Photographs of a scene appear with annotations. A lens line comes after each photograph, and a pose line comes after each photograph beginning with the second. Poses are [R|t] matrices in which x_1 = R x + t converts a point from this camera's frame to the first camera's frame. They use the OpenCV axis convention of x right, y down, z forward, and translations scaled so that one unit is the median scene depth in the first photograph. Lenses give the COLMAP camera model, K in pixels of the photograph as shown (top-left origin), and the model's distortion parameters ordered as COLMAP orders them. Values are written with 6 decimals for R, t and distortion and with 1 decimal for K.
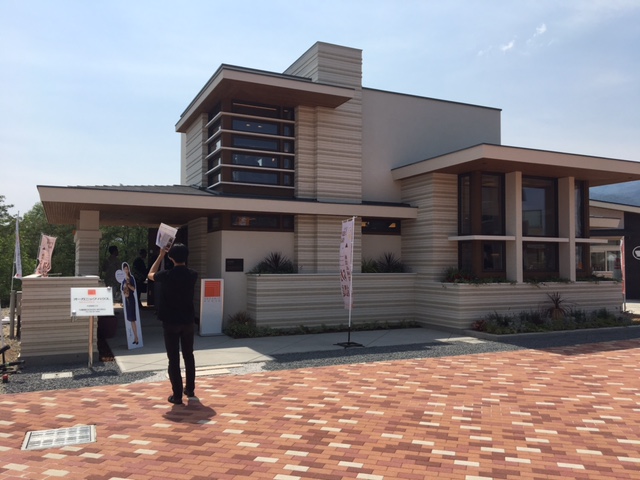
lens RADIAL K [[535.2, 0, 320.0], [0, 535.2, 240.0], [0, 0, 1]] dist [0.053784, -0.007093]
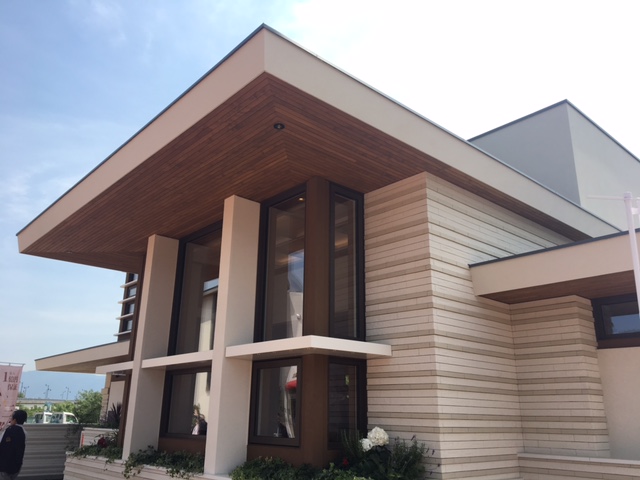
lens RADIAL K [[535.2, 0, 320.0], [0, 535.2, 240.0], [0, 0, 1]] dist [0.053784, -0.007093]
pose [[0.287716, -0.289549, -0.912897, 0.911931], [0.027720, 0.955321, -0.294269, 0.040081], [0.957314, 0.059361, 0.282888, 1.046724]]
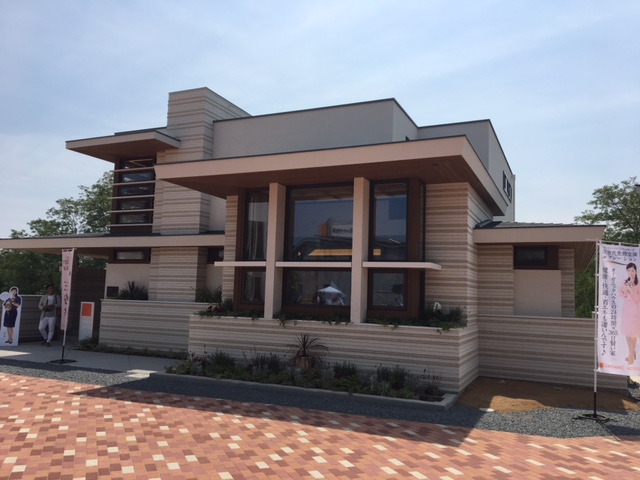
lens RADIAL K [[535.2, 0, 320.0], [0, 535.2, 240.0], [0, 0, 1]] dist [0.053784, -0.007093]
pose [[0.642145, -0.060931, -0.764157, 1.053546], [0.001075, 0.996907, -0.078586, 0.025362], [0.766582, 0.049642, 0.640225, 0.547651]]
